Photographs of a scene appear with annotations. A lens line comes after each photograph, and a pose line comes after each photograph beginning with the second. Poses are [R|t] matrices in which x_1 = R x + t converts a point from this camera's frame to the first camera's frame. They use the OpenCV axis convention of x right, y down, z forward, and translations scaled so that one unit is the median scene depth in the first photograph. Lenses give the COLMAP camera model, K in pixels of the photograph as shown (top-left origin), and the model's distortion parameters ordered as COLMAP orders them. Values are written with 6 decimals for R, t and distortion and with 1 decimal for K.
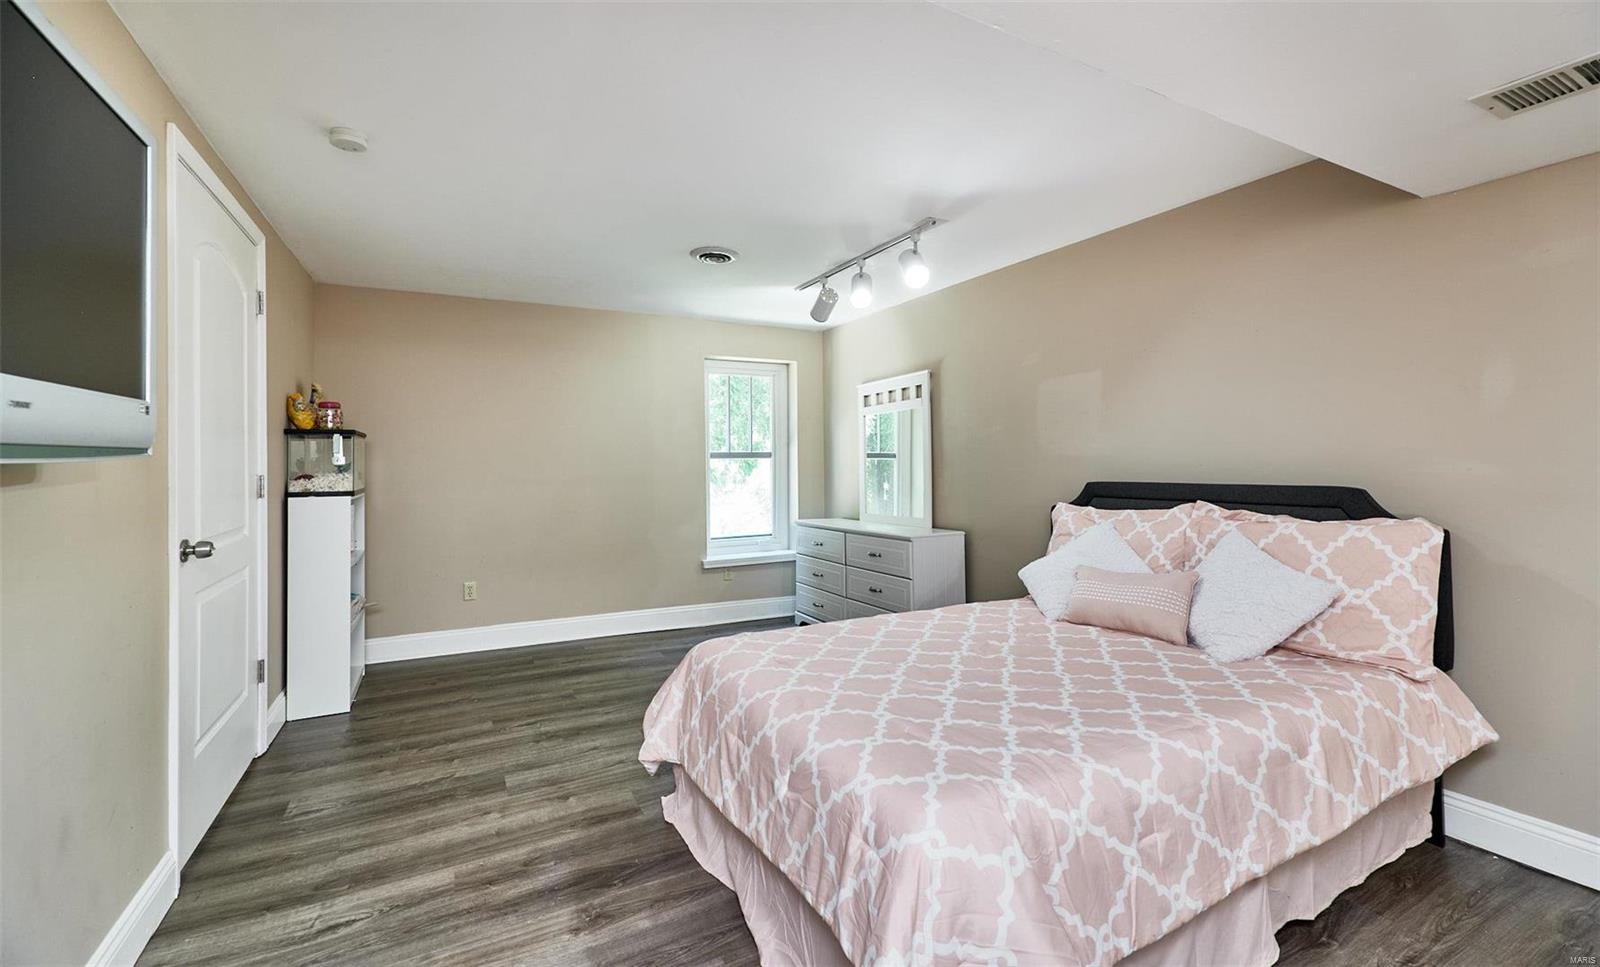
lens RADIAL K [[682.3, 0, 792.4], [0, 682.3, 450.6], [0, 0, 1]] dist [0.000725, 0.000007]
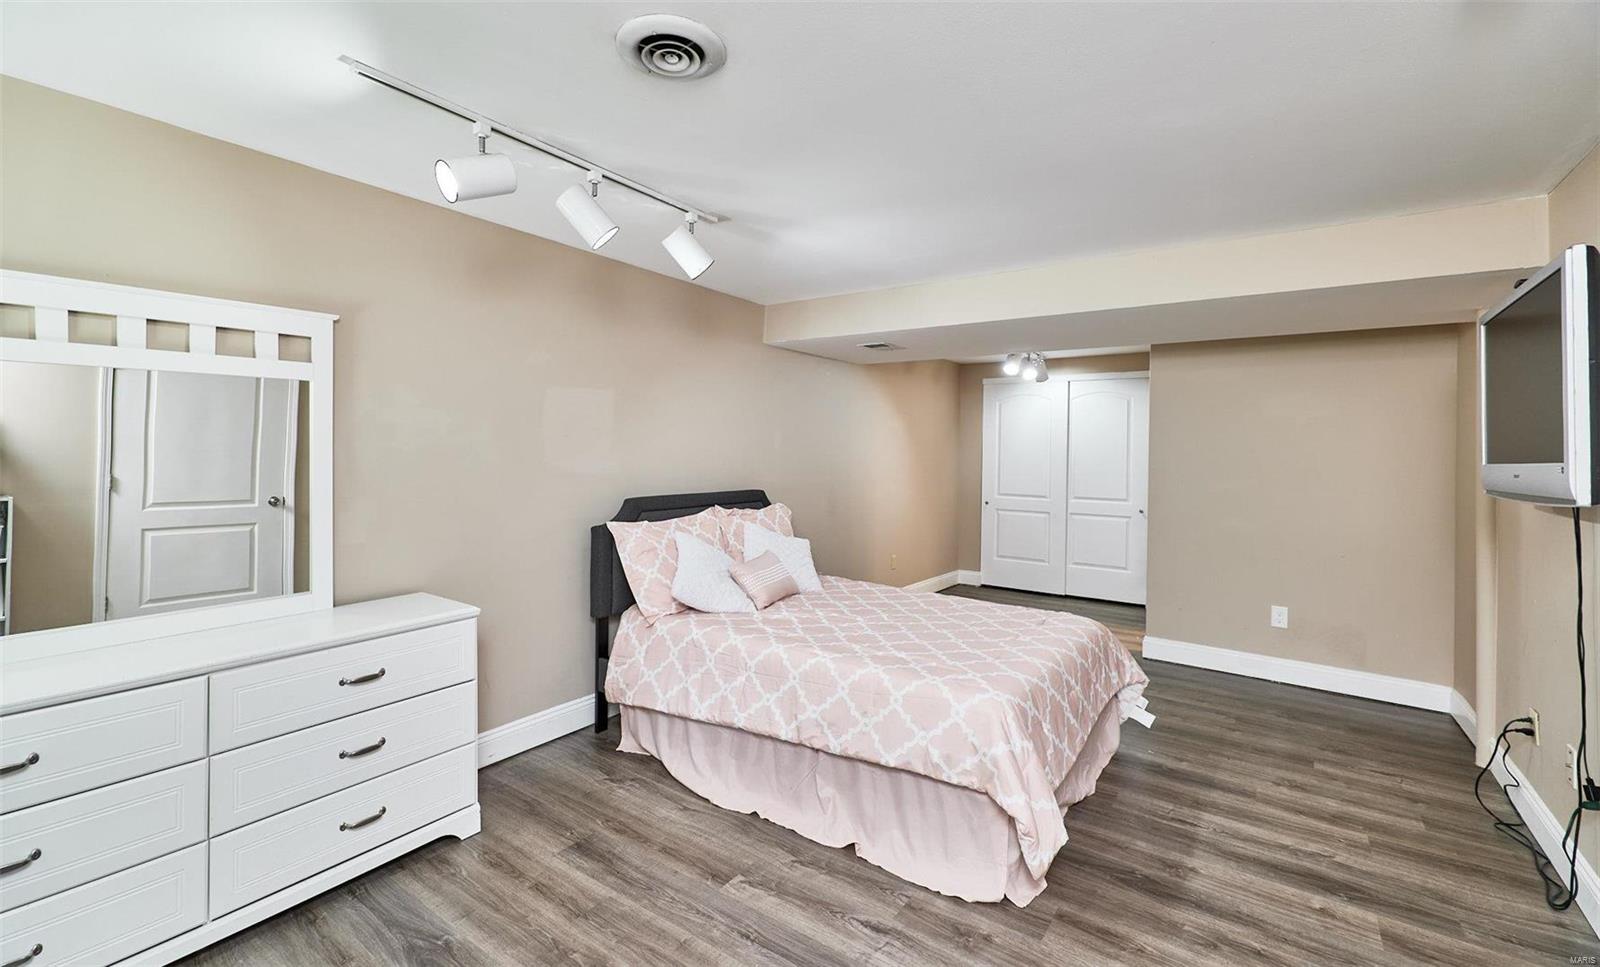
lens RADIAL K [[682.3, 0, 792.4], [0, 682.3, 450.6], [0, 0, 1]] dist [0.000725, 0.000007]
pose [[-0.459167, 0.001588, 0.888348, -0.921048], [-0.028496, 0.999457, -0.016516, -0.025365], [-0.887893, -0.032898, -0.458873, 1.895767]]
